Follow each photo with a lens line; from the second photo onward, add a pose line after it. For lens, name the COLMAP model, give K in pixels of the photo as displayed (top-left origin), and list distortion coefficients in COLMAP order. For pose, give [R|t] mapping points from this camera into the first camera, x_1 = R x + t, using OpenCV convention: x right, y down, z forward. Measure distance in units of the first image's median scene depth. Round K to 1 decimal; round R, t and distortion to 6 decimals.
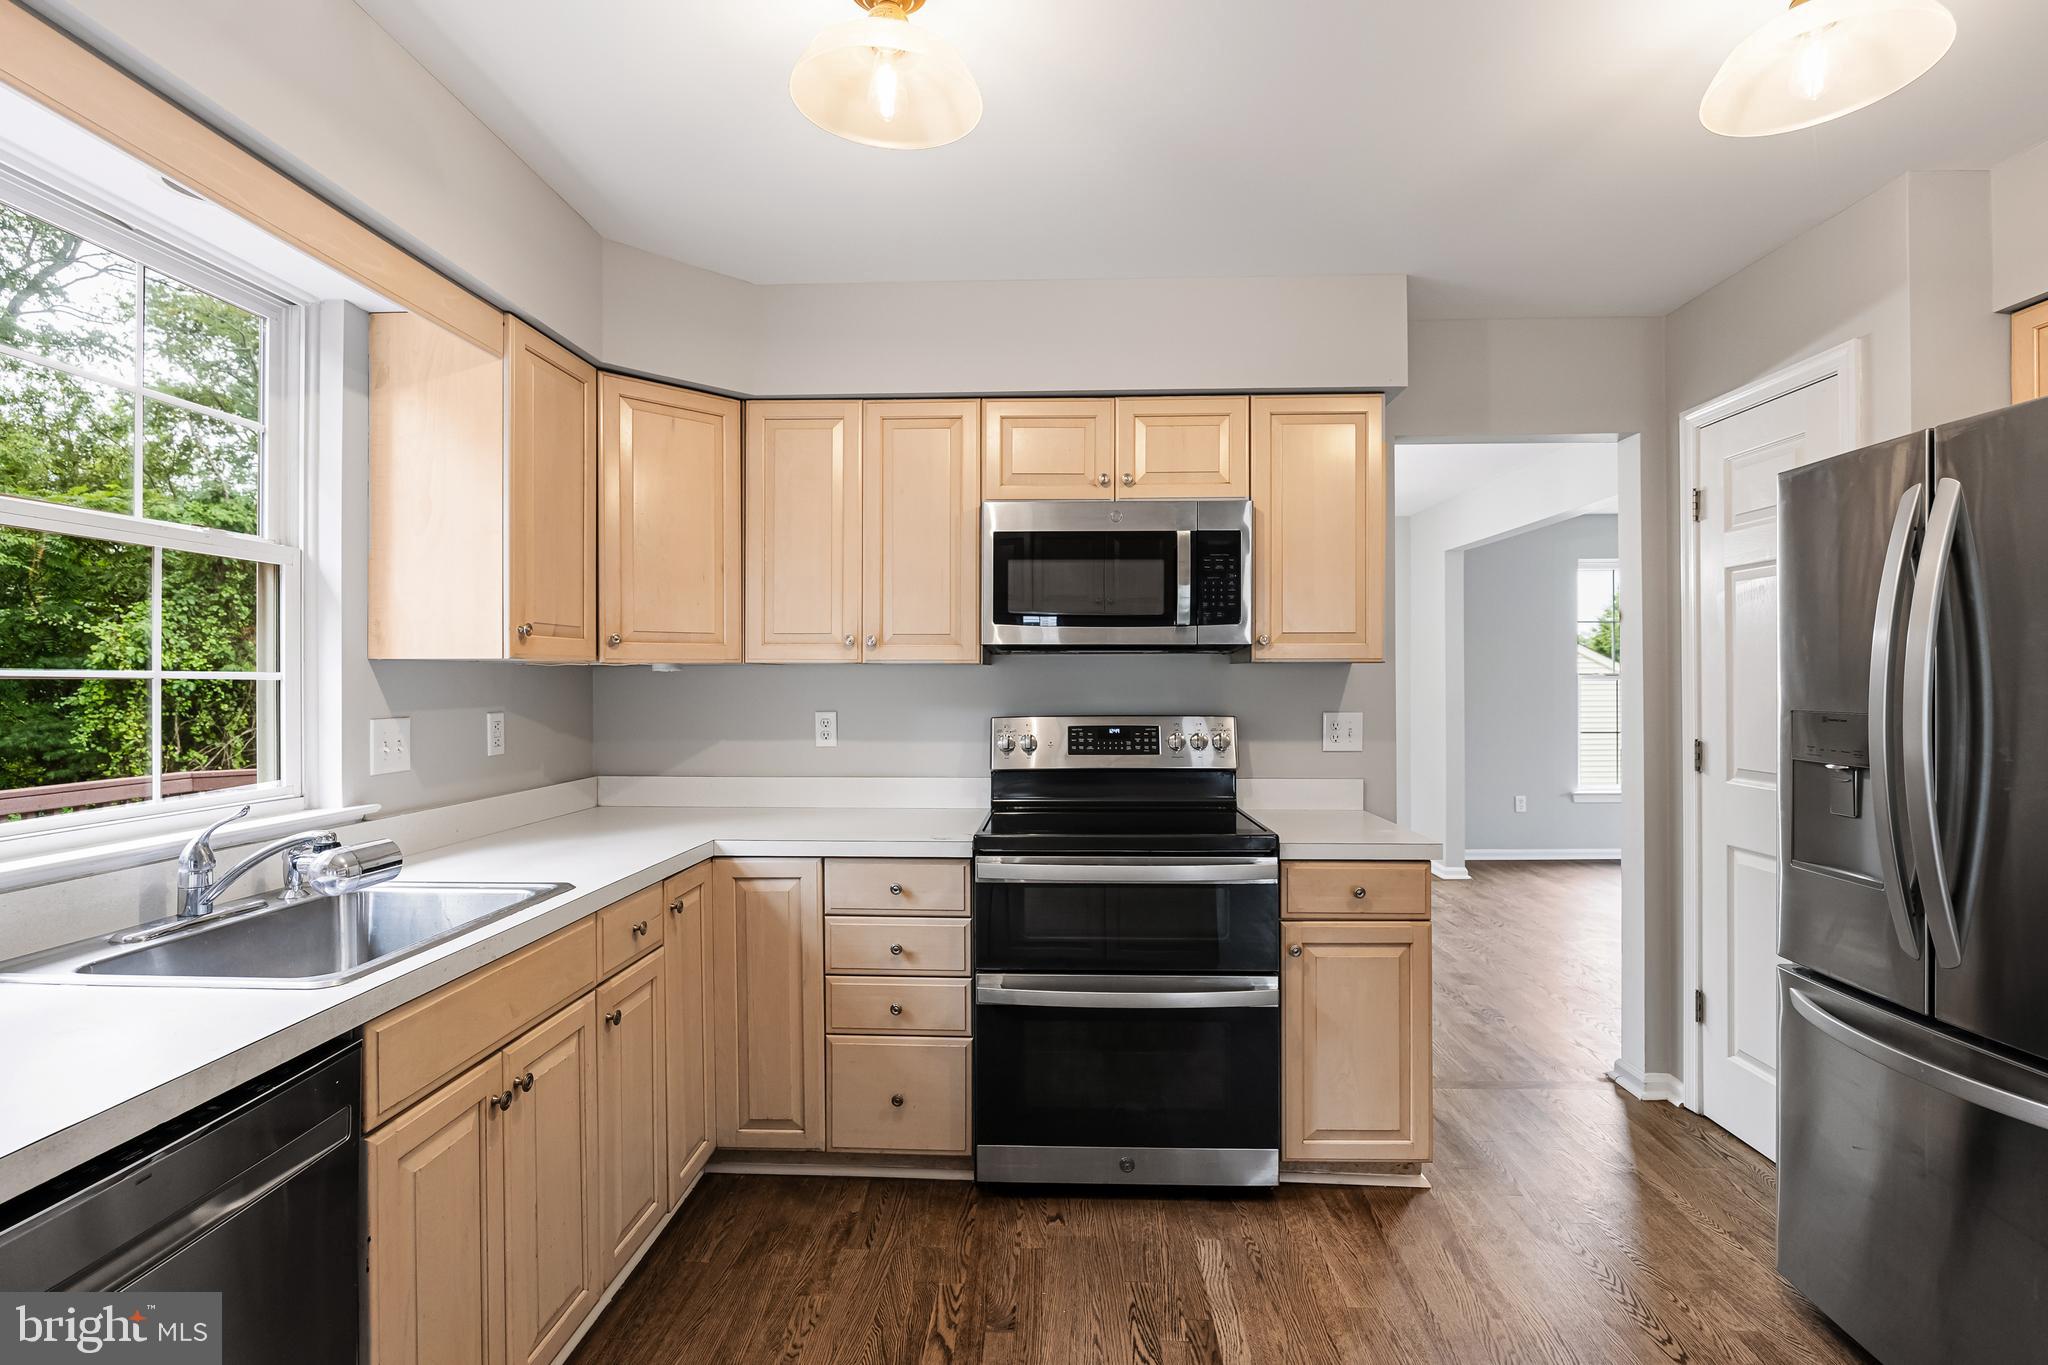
lens RADIAL K [[947.3, 0, 1050.2], [0, 947.3, 664.3], [0, 0, 1]] dist [-0.037567, 0.013778]
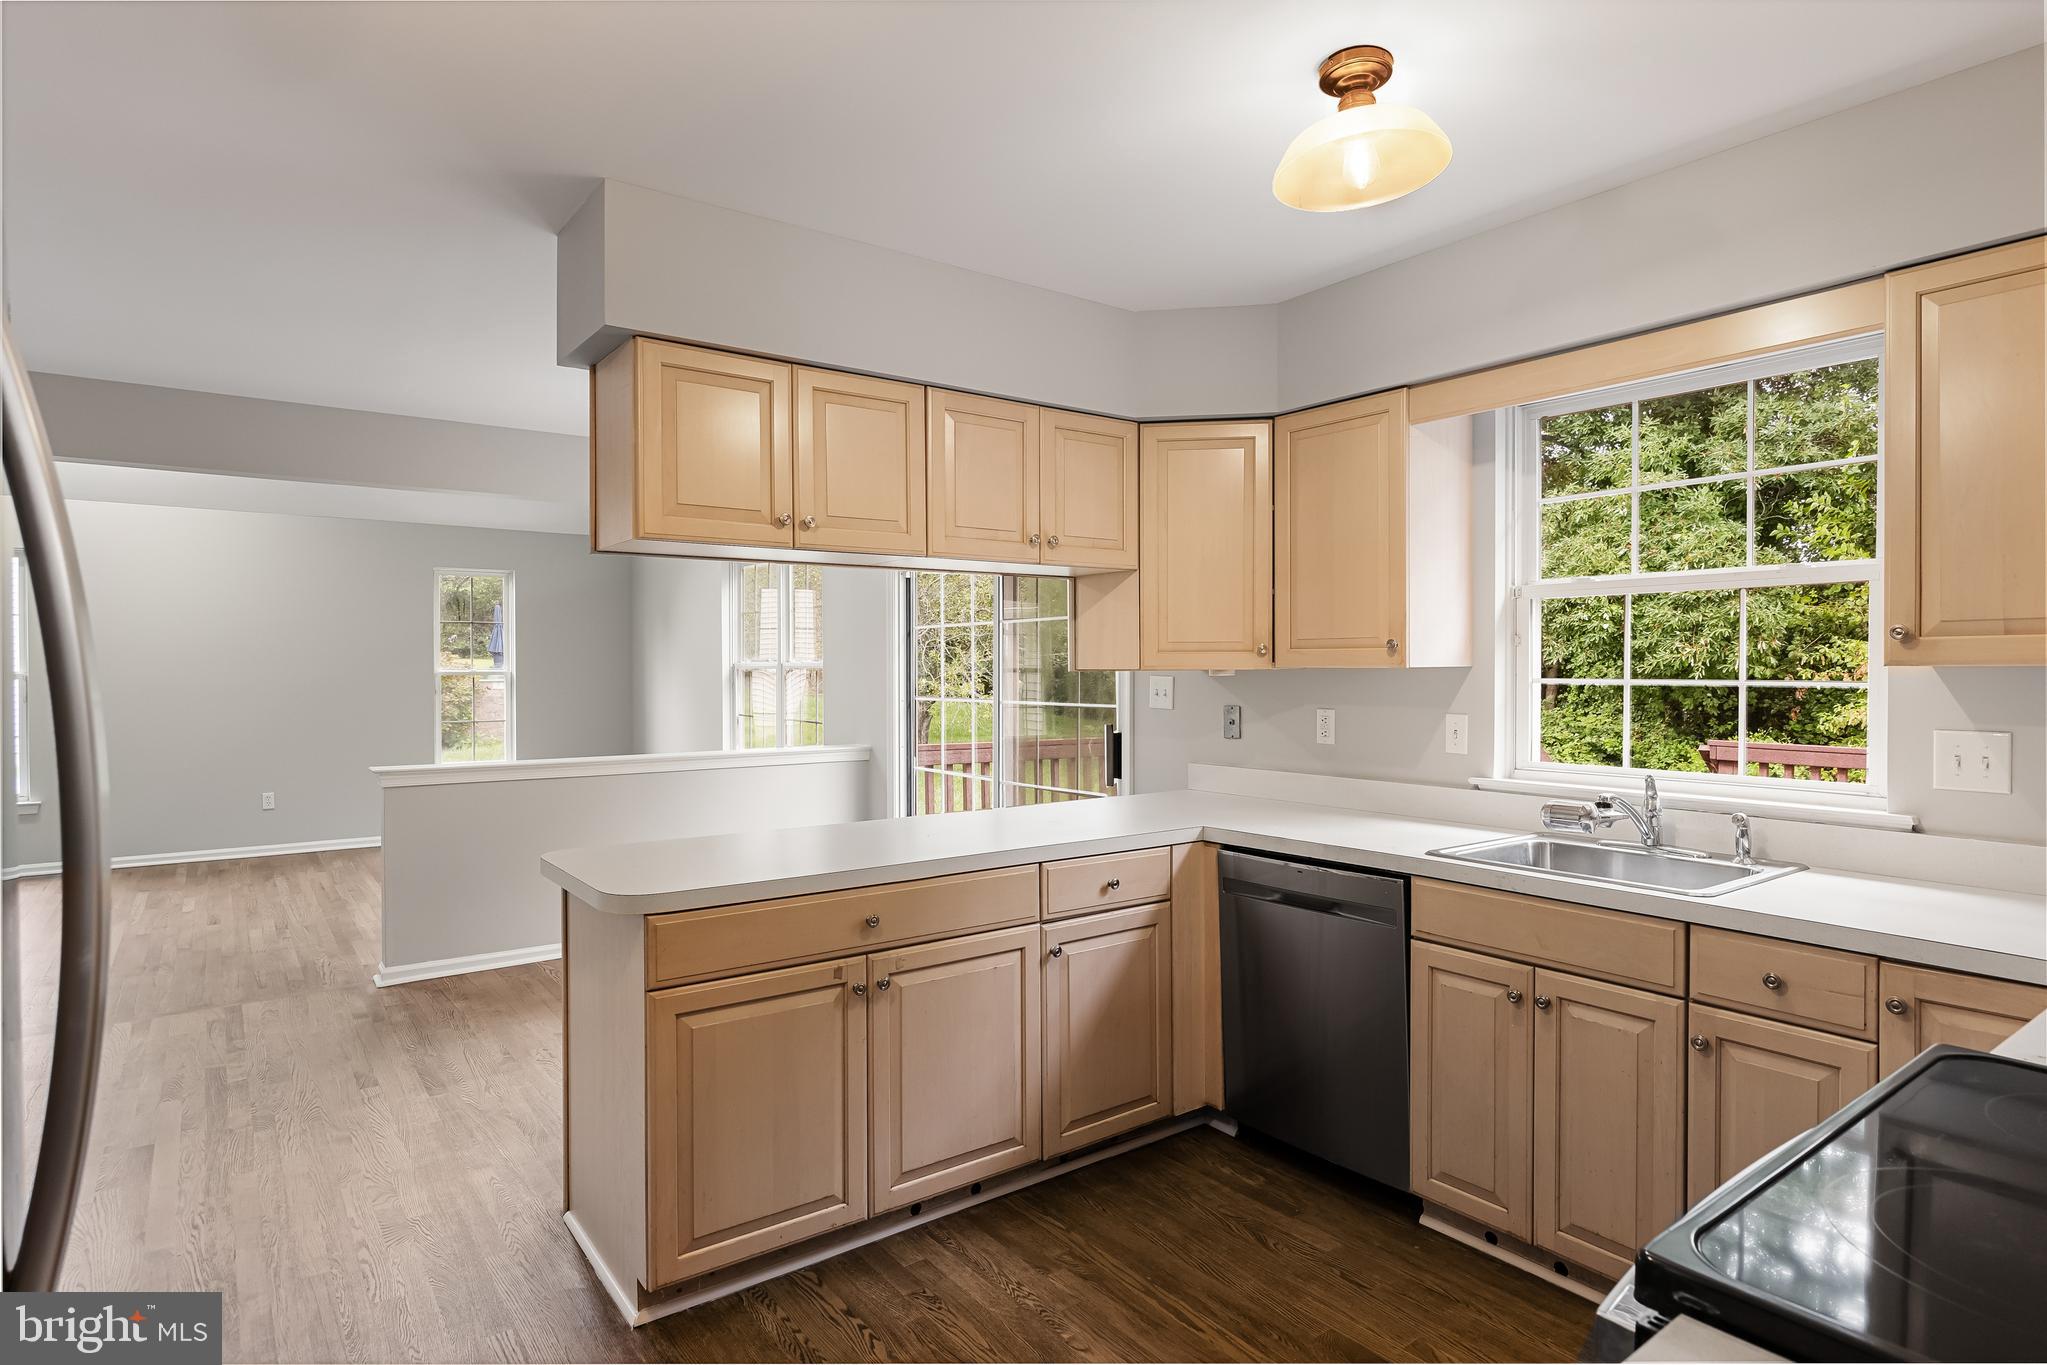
lens RADIAL K [[1078.1, 0, 1023.5], [0, 1078.1, 682.5], [0, 0, 1]] dist [-0.017911, -0.001053]
pose [[-0.796298, 0.006583, -0.604868, 0.530114], [0.011316, 0.999928, -0.004014, 0.005529], [0.604798, -0.010041, -0.796316, 1.038678]]
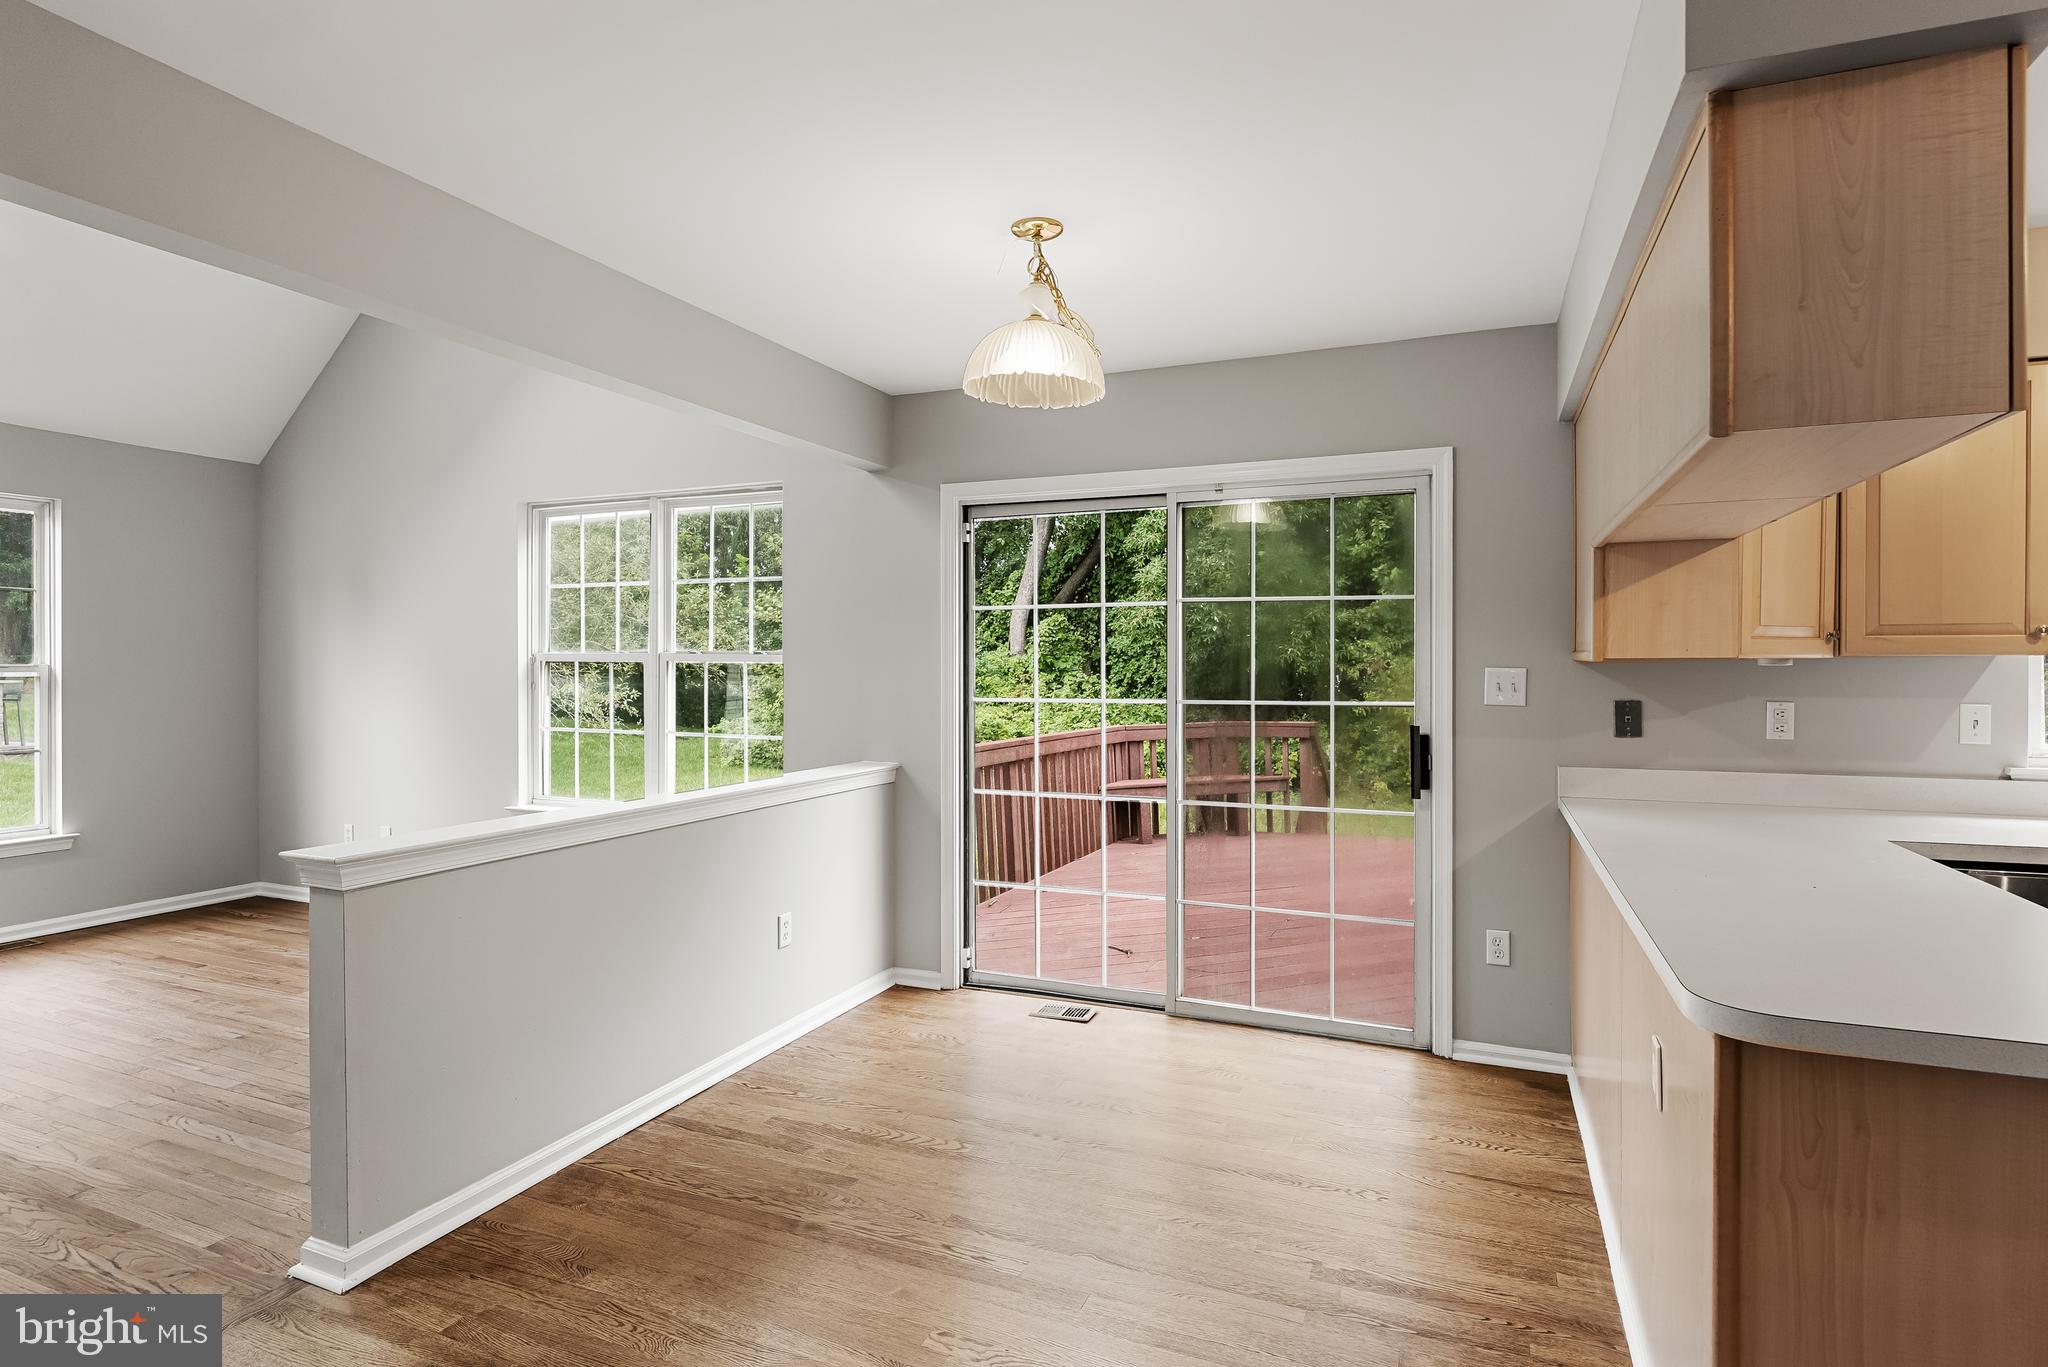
lens RADIAL K [[1043.4, 0, 1024.0], [0, 1043.4, 683.5], [0, 0, 1]] dist [-0.023911, 0.000060]
pose [[-0.385806, 0.012016, -0.922502, 0.870898], [0.016883, 0.999840, 0.005963, -0.006382], [0.922425, -0.013274, -0.385947, -0.176760]]
